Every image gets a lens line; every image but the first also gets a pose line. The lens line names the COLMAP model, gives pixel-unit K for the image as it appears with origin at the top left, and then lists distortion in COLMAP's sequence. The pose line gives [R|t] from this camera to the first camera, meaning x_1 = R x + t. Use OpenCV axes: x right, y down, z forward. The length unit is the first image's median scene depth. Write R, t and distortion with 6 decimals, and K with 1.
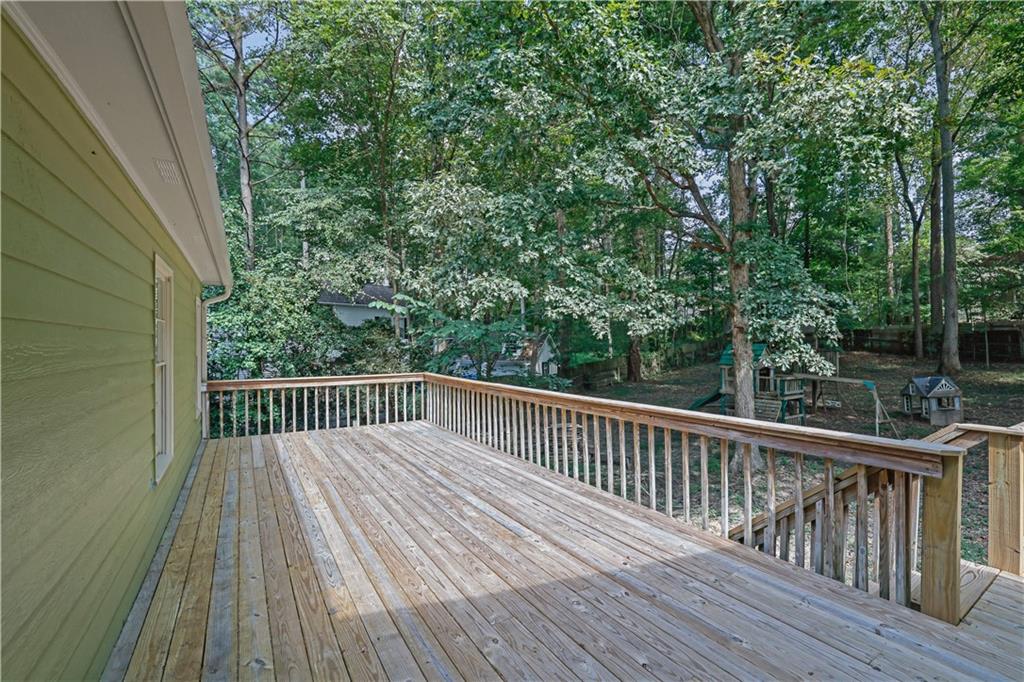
lens RADIAL K [[444.0, 0, 507.4], [0, 444.0, 337.3], [0, 0, 1]] dist [-0.032438, 0.010613]
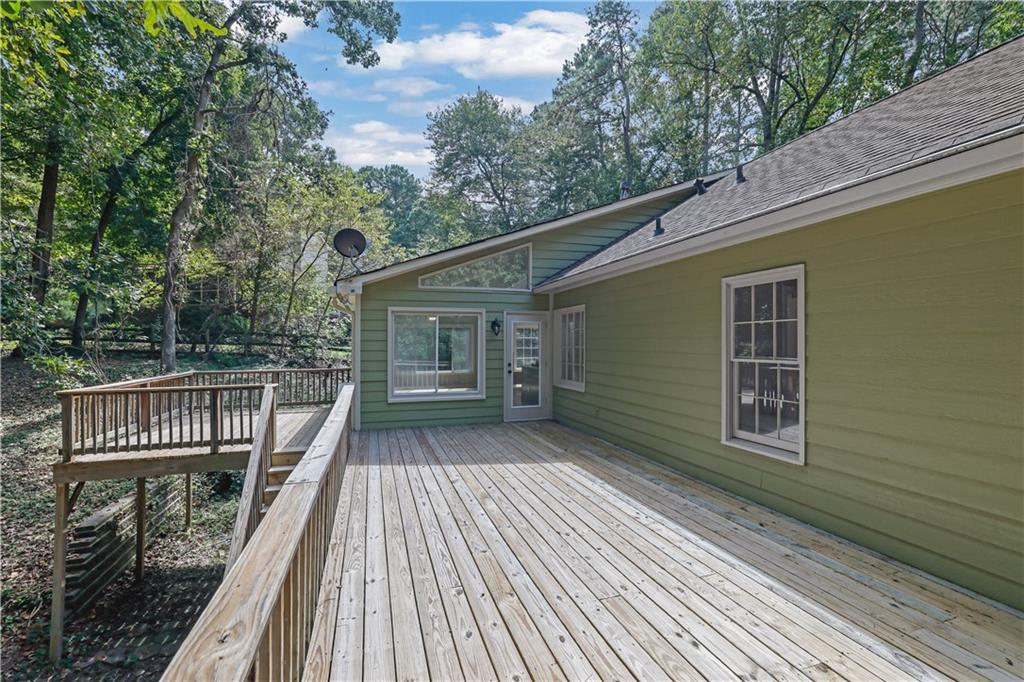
lens RADIAL K [[444.0, 0, 507.4], [0, 444.0, 337.3], [0, 0, 1]] dist [-0.032438, 0.010613]
pose [[-0.969901, 0.010738, 0.243262, -0.353007], [0.004696, 0.999666, -0.025403, 0.024007], [-0.243453, -0.023497, -0.969628, 1.856139]]
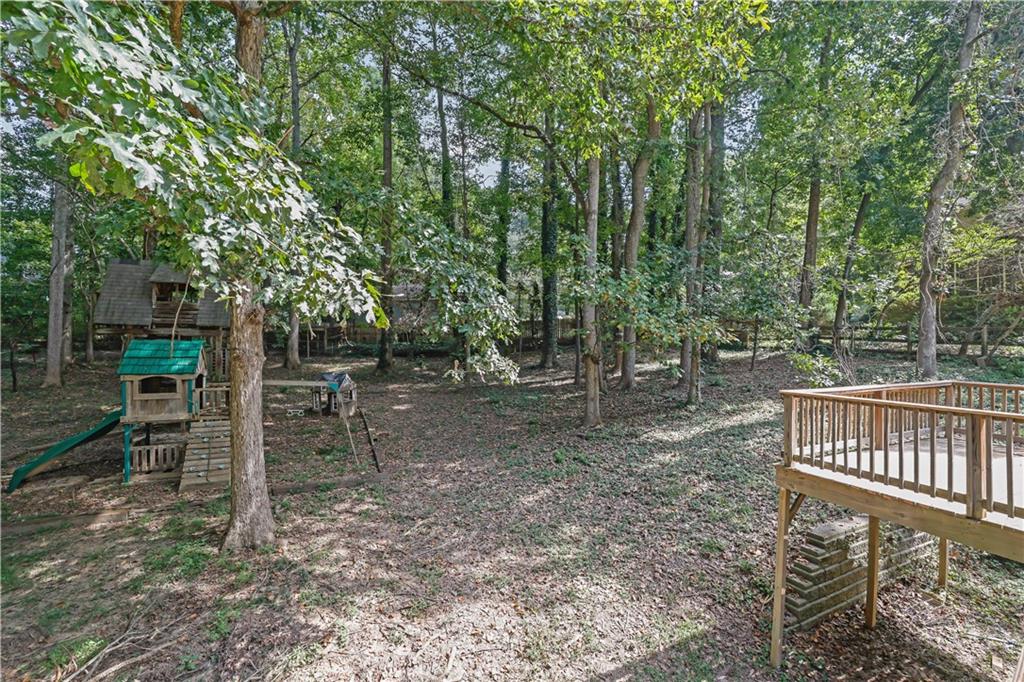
lens RADIAL K [[444.0, 0, 507.4], [0, 444.0, 337.3], [0, 0, 1]] dist [-0.032438, 0.010613]
pose [[0.116193, 0.012841, 0.993144, -0.146999], [-0.022469, 0.999695, -0.010297, 0.024495], [-0.992973, -0.021119, 0.116446, 1.632348]]
